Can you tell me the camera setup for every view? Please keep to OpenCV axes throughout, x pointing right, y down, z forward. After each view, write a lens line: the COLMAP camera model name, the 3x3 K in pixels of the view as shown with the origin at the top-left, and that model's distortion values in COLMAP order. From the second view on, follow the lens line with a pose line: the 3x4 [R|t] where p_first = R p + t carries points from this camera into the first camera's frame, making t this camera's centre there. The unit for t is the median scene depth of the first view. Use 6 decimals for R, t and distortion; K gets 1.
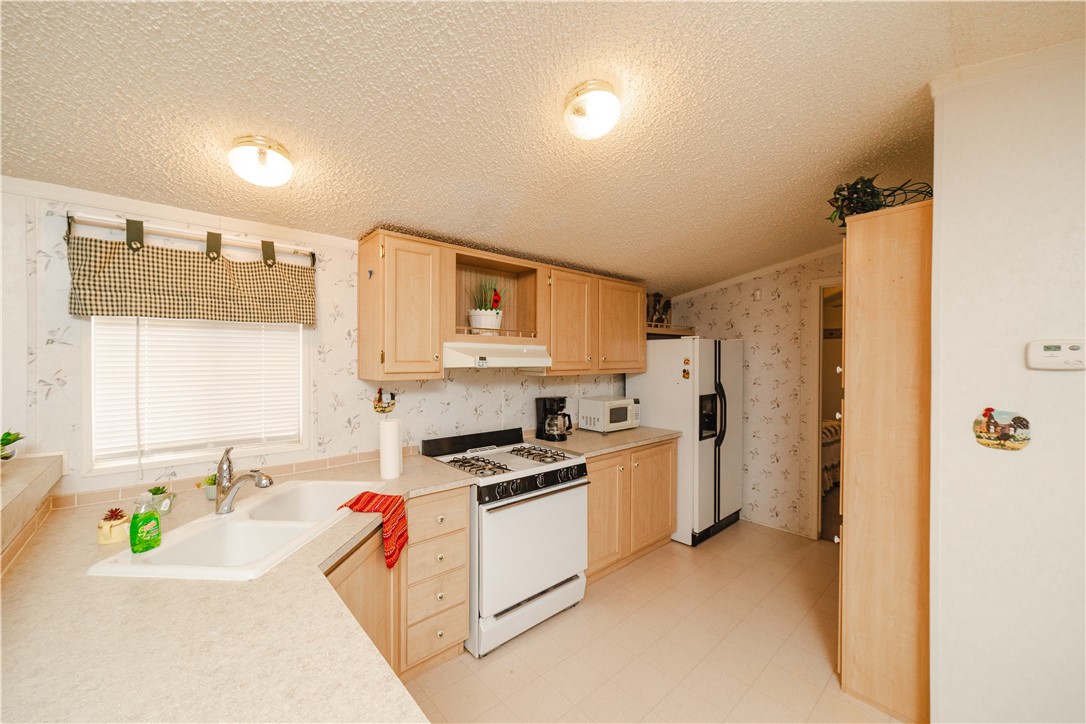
lens RADIAL K [[420.6, 0, 546.6], [0, 420.6, 360.3], [0, 0, 1]] dist [-0.001593, 0.000117]
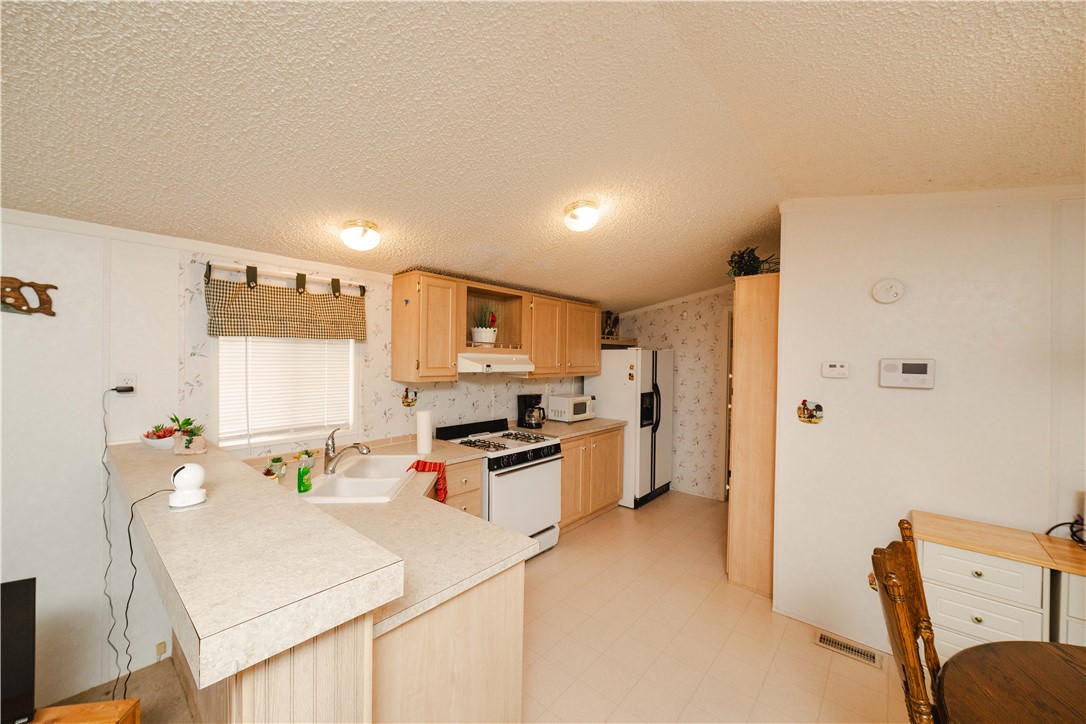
lens RADIAL K [[420.6, 0, 546.6], [0, 420.6, 360.3], [0, 0, 1]] dist [-0.001593, 0.000117]
pose [[0.990898, 0.009443, 0.134286, -0.134925], [-0.009930, 0.999946, 0.002955, -0.025489], [-0.134251, -0.004261, 0.990938, -0.333428]]
